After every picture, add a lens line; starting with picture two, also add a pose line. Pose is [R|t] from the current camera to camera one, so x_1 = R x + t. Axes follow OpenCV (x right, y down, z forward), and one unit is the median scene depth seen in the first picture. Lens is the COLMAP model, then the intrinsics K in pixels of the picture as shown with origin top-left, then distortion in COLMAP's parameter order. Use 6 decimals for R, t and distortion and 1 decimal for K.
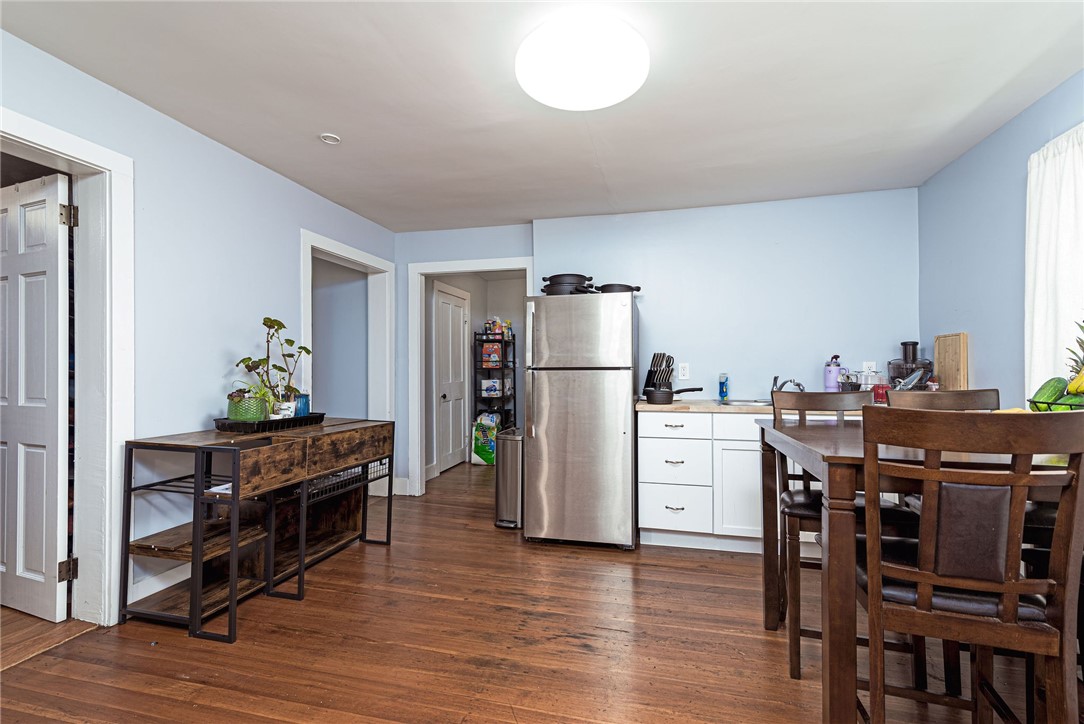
lens RADIAL K [[488.7, 0, 540.9], [0, 488.7, 364.6], [0, 0, 1]] dist [0.003965, 0.000049]
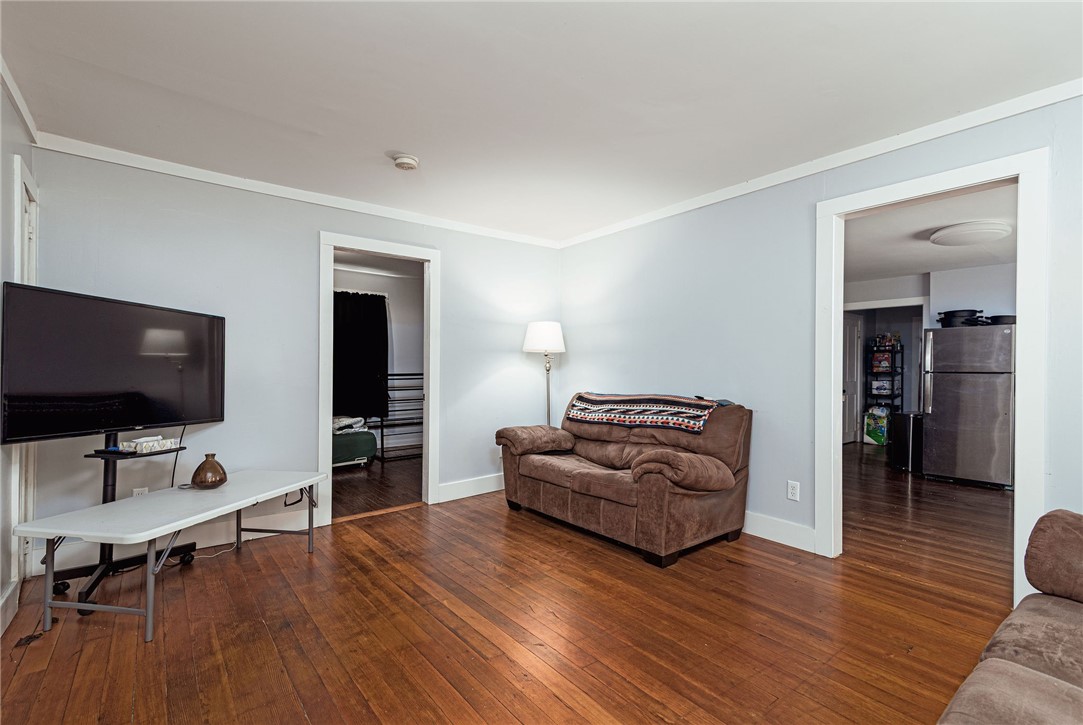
lens RADIAL K [[488.2, 0, 547.3], [0, 488.2, 367.6], [0, 0, 1]] dist [0.003965, 0.000049]
pose [[0.802225, 0.012233, -0.596897, -0.039555], [-0.006743, 0.999912, 0.011429, -0.014207], [0.596984, -0.005144, 0.802237, -0.602578]]
